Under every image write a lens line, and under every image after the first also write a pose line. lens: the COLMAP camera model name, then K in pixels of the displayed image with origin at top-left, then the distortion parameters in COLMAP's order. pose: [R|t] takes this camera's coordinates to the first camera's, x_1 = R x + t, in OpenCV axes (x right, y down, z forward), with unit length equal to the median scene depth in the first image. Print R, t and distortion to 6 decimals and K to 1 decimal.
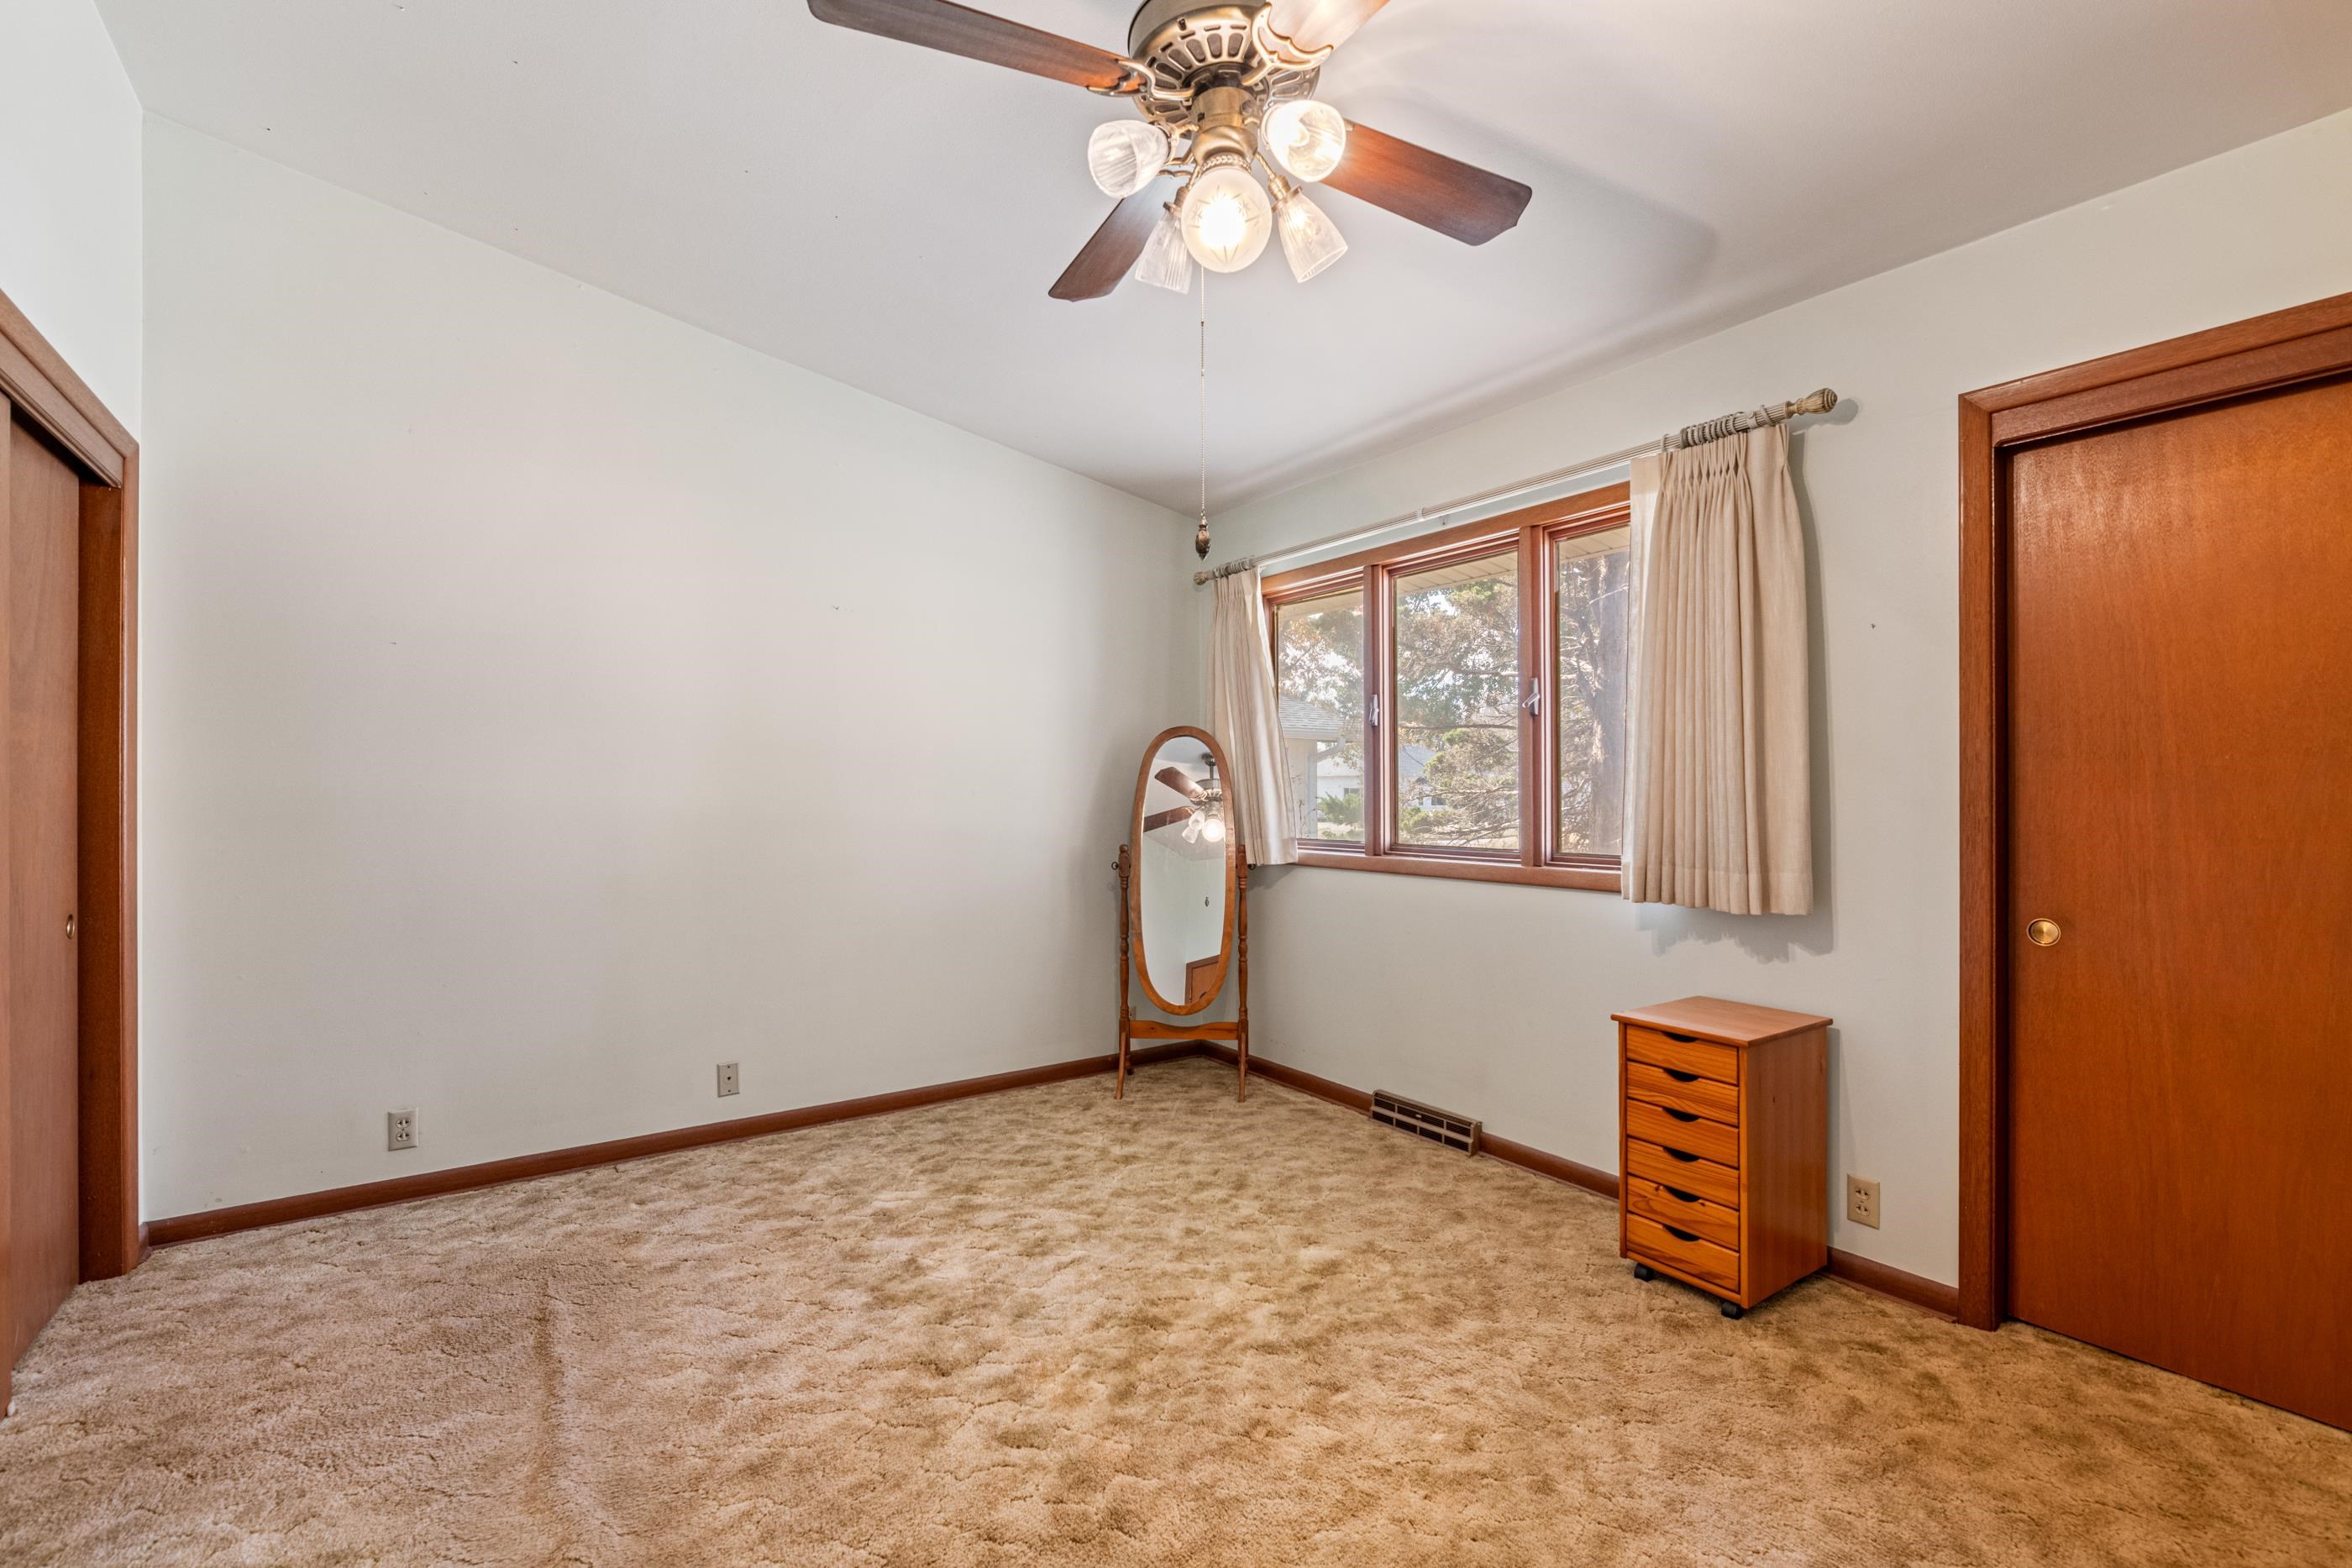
lens RADIAL K [[1031.0, 0, 1175.2], [0, 1031.0, 795.0], [0, 0, 1]] dist [-0.005498, 0.000430]
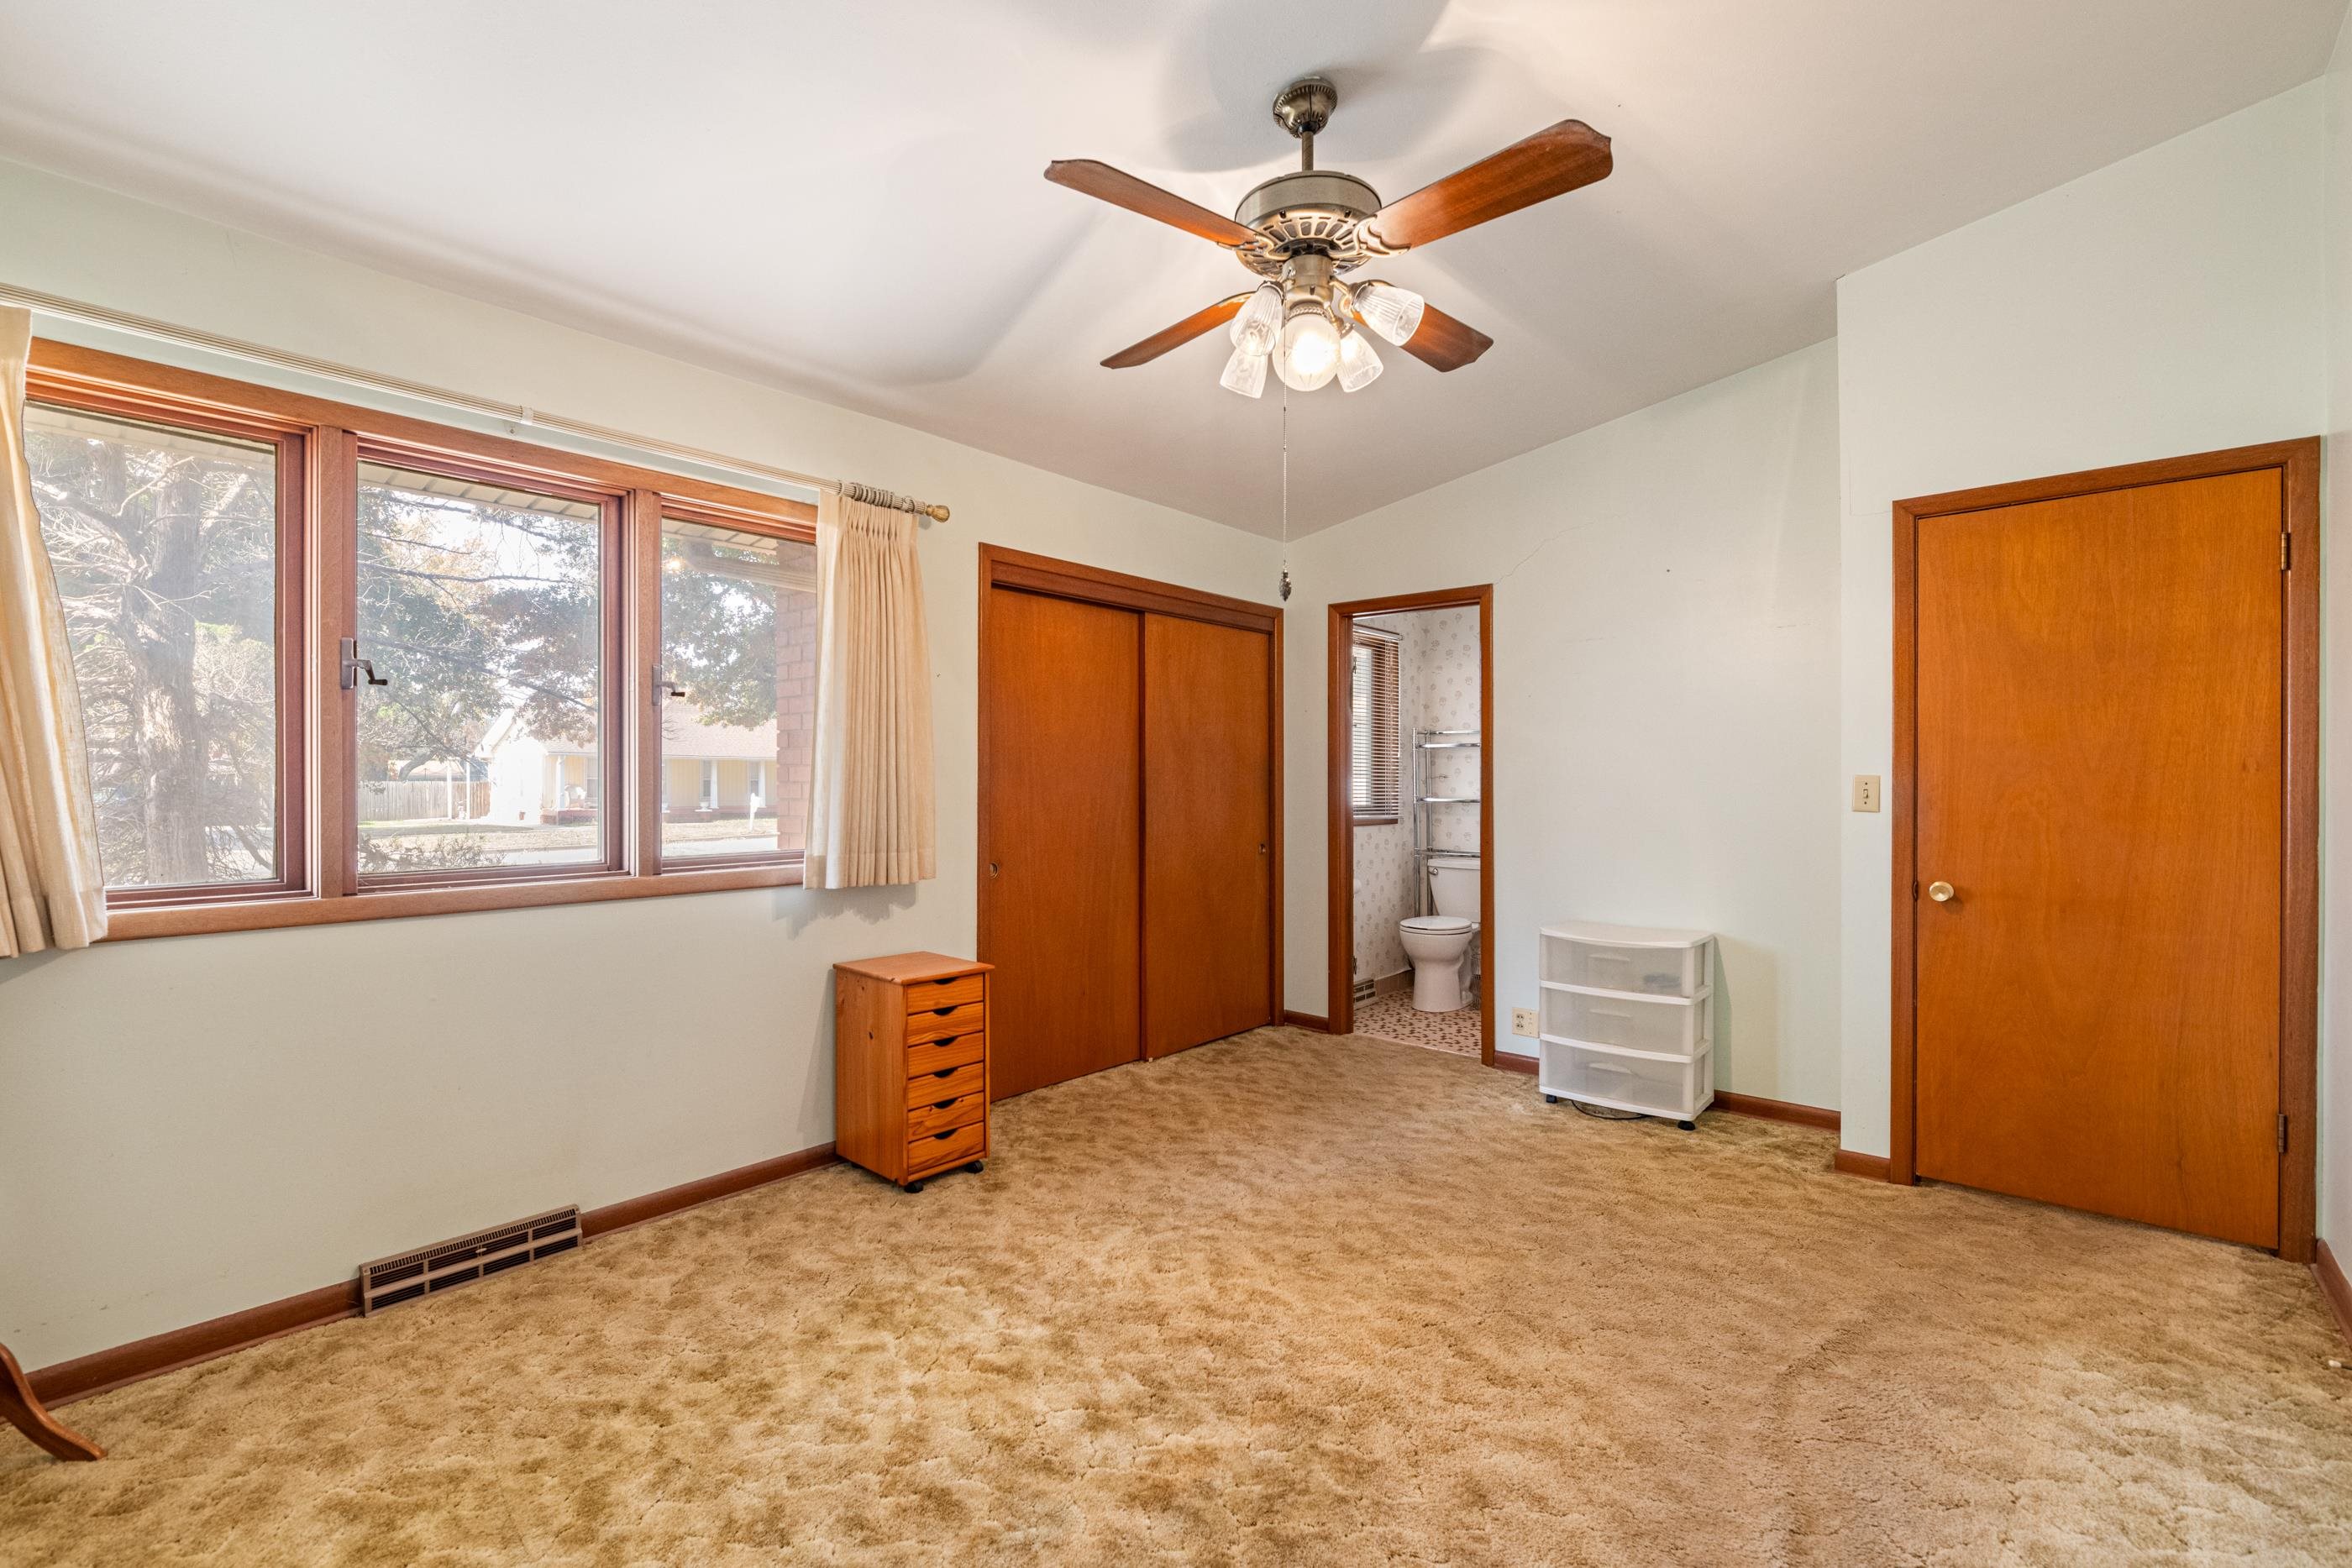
lens RADIAL K [[1031.0, 0, 1165.0], [0, 1031.0, 785.2], [0, 0, 1]] dist [-0.005498, 0.000430]
pose [[-0.236885, -0.000662, 0.971538, -0.695122], [0.006955, 0.999973, 0.002377, -0.008124], [-0.971513, 0.007320, -0.236874, 0.876920]]
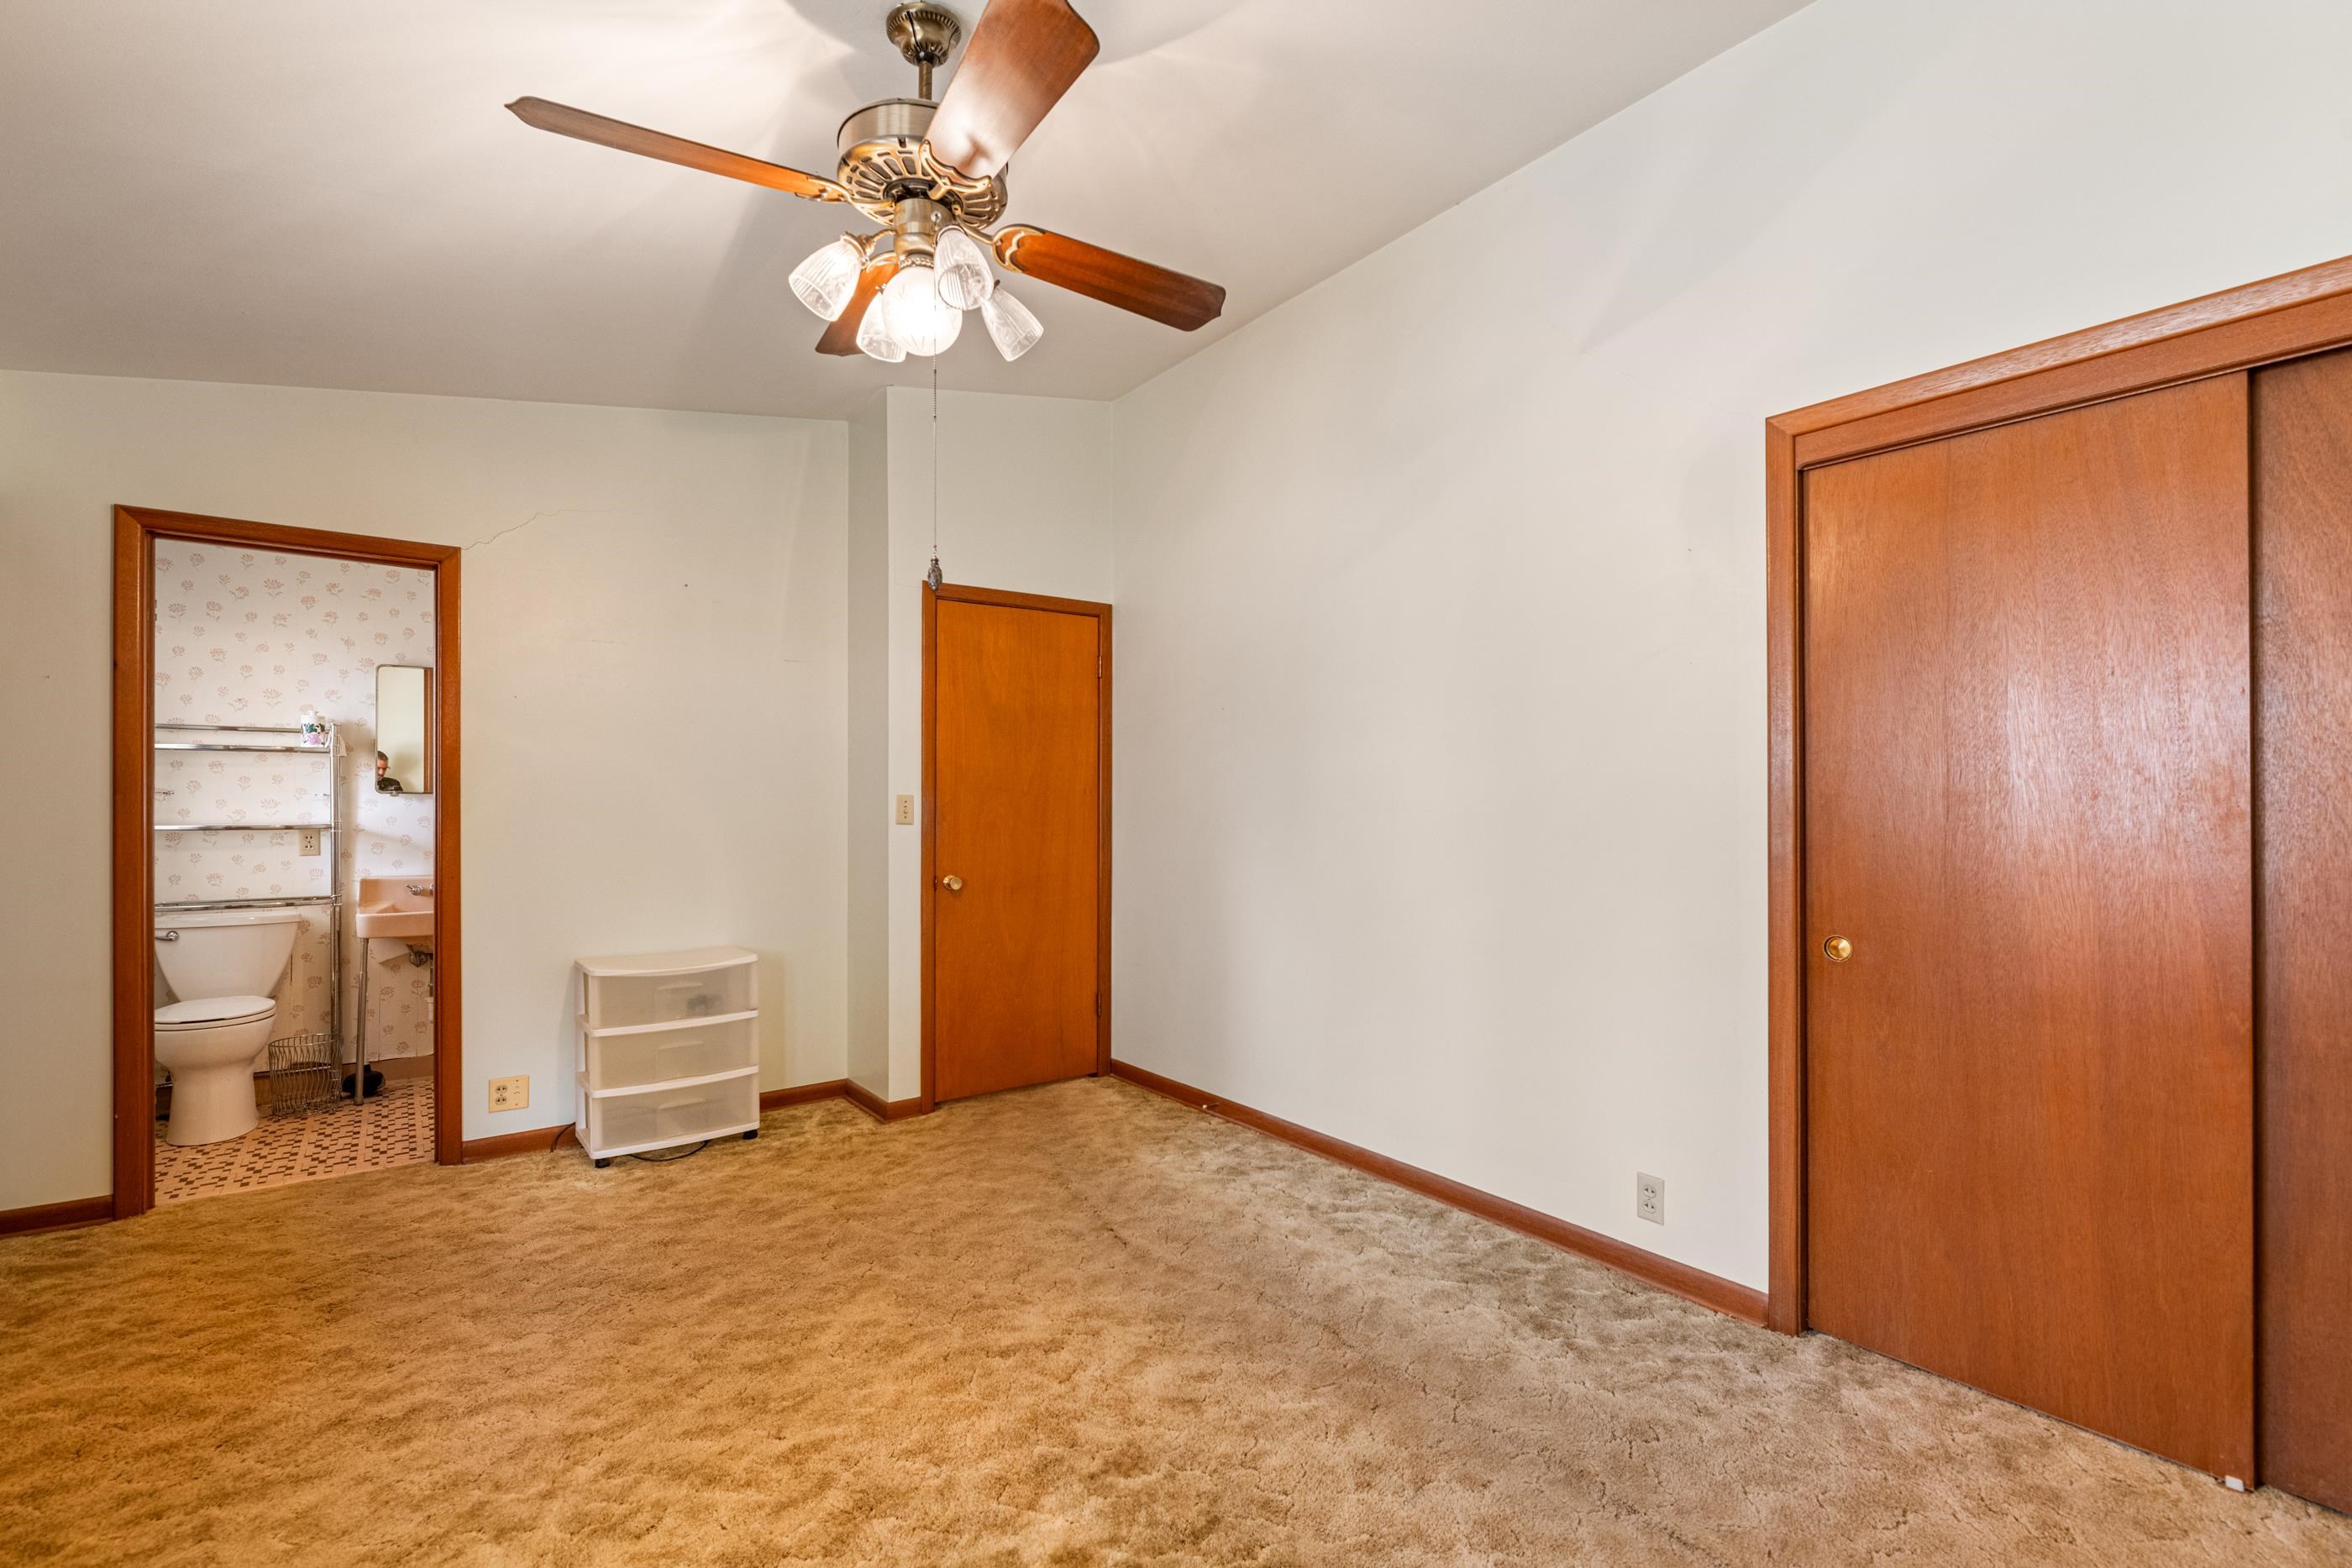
lens RADIAL K [[1031.0, 0, 1181.2], [0, 1031.0, 797.4], [0, 0, 1]] dist [-0.005498, 0.000430]
pose [[-0.999145, 0.003310, -0.041209, -0.113958], [0.003140, 0.999986, 0.004185, -0.012044], [0.041222, 0.004052, -0.999142, 1.275247]]
